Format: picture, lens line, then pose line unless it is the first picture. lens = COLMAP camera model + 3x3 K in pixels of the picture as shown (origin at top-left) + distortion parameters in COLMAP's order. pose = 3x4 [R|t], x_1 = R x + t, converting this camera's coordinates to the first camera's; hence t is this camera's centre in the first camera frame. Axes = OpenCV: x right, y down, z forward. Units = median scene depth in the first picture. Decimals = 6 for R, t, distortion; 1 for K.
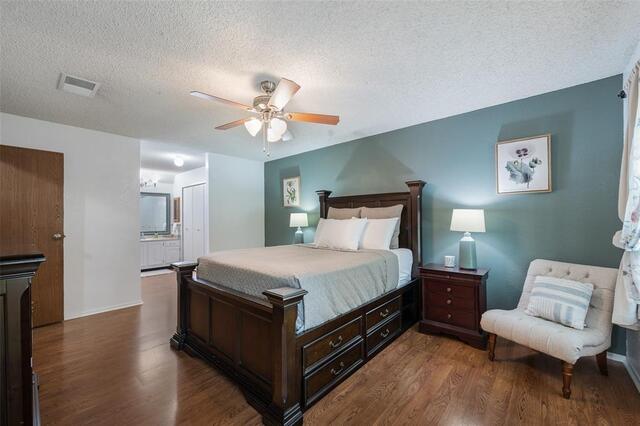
lens RADIAL K [[255.5, 0, 320.0], [0, 255.5, 213.0], [0, 0, 1]] dist [-0.000233, -0.000020]
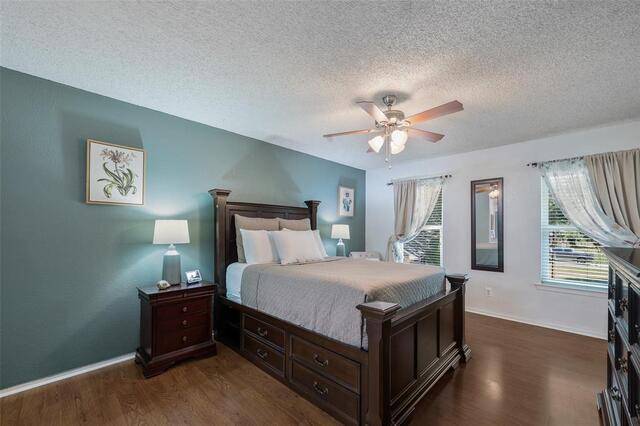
lens RADIAL K [[262.1, 0, 327.8], [0, 262.1, 222.3], [0, 0, 1]] dist [-0.000866, -0.000047]
pose [[0.034990, 0.037128, 0.998698, -0.835231], [-0.025356, 0.999021, -0.036252, 0.025572], [-0.999066, -0.024054, 0.035898, 0.807636]]
